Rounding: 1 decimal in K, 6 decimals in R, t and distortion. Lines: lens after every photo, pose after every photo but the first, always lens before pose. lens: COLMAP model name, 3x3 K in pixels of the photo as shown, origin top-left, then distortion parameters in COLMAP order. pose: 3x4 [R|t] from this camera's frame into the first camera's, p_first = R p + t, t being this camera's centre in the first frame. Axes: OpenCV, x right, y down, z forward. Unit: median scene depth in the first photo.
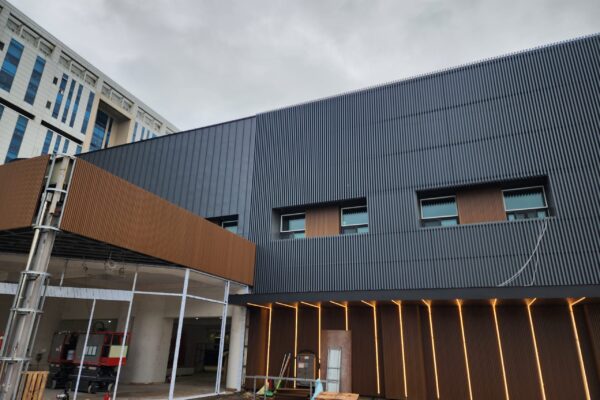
lens RADIAL K [[393.5, 0, 298.5], [0, 393.5, 200.5], [0, 0, 1]] dist [0.010956, -0.041005]
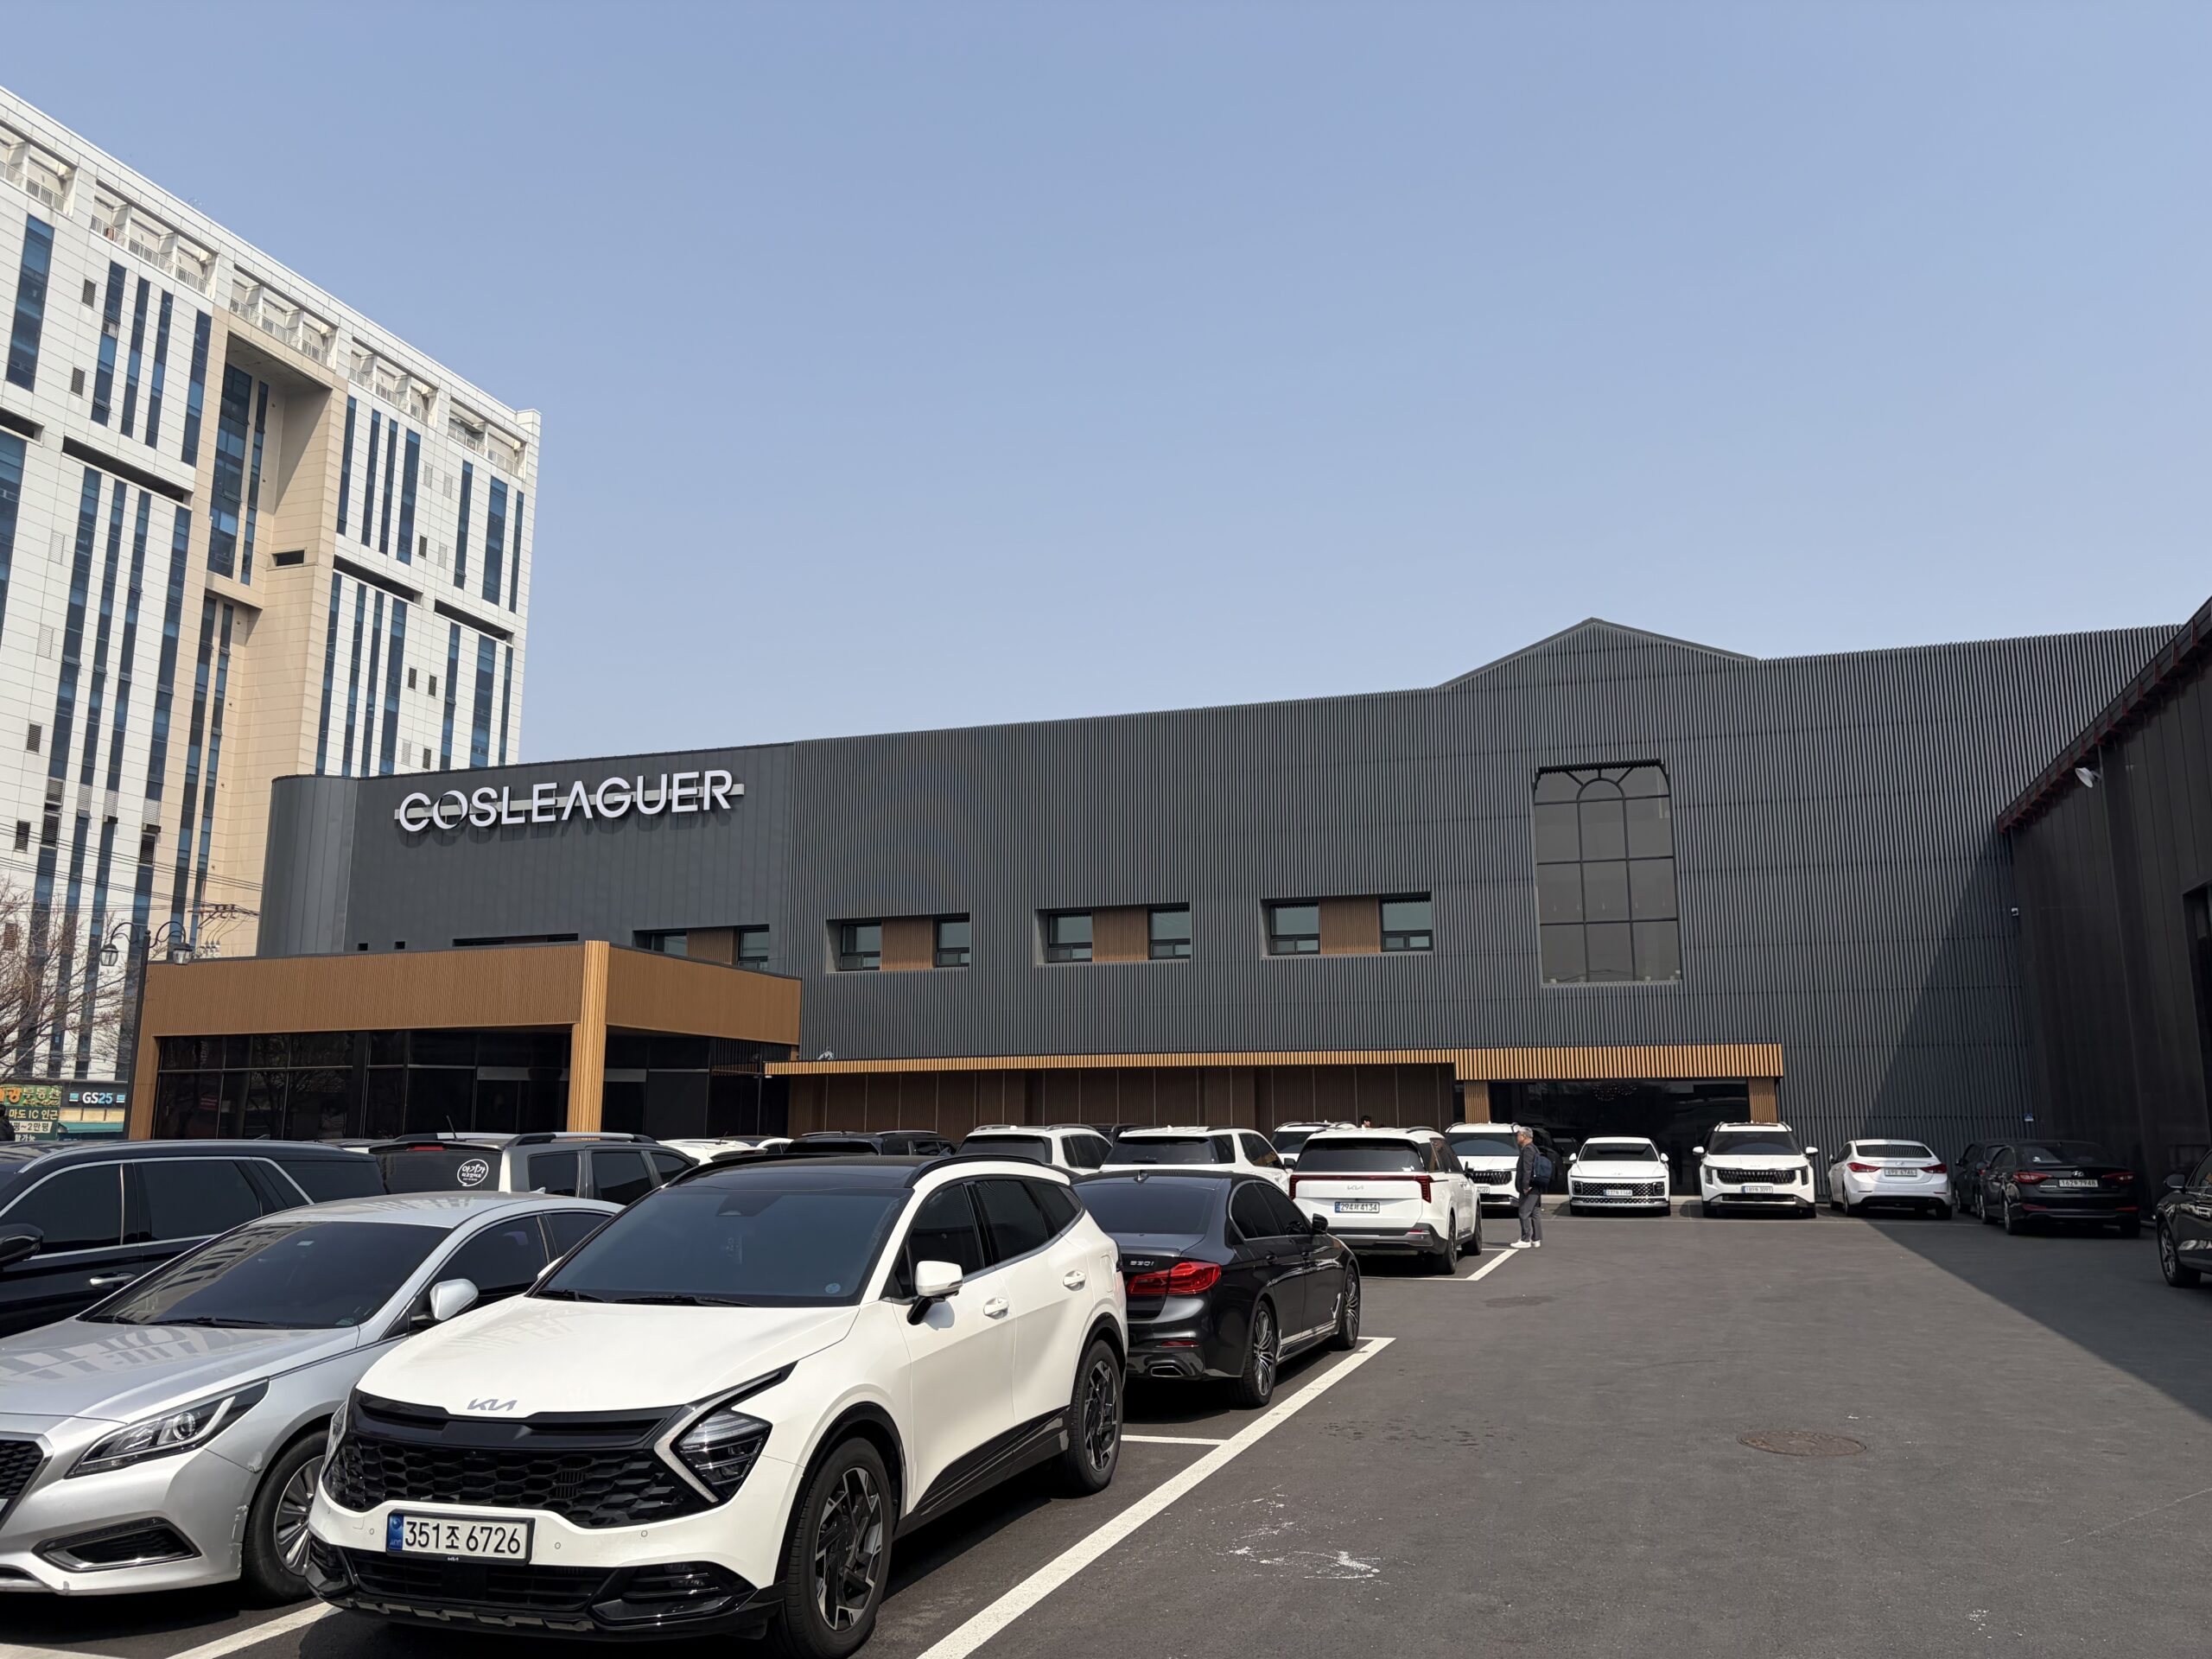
lens RADIAL K [[1679.7, 0, 1106.4], [0, 1679.7, 828.0], [0, 0, 1]] dist [-0.013249, -0.006754]
pose [[0.995507, 0.001179, 0.094684, 0.111522], [-0.018190, 0.983681, 0.179001, -0.561649], [-0.092928, -0.179919, 0.979282, -1.470741]]
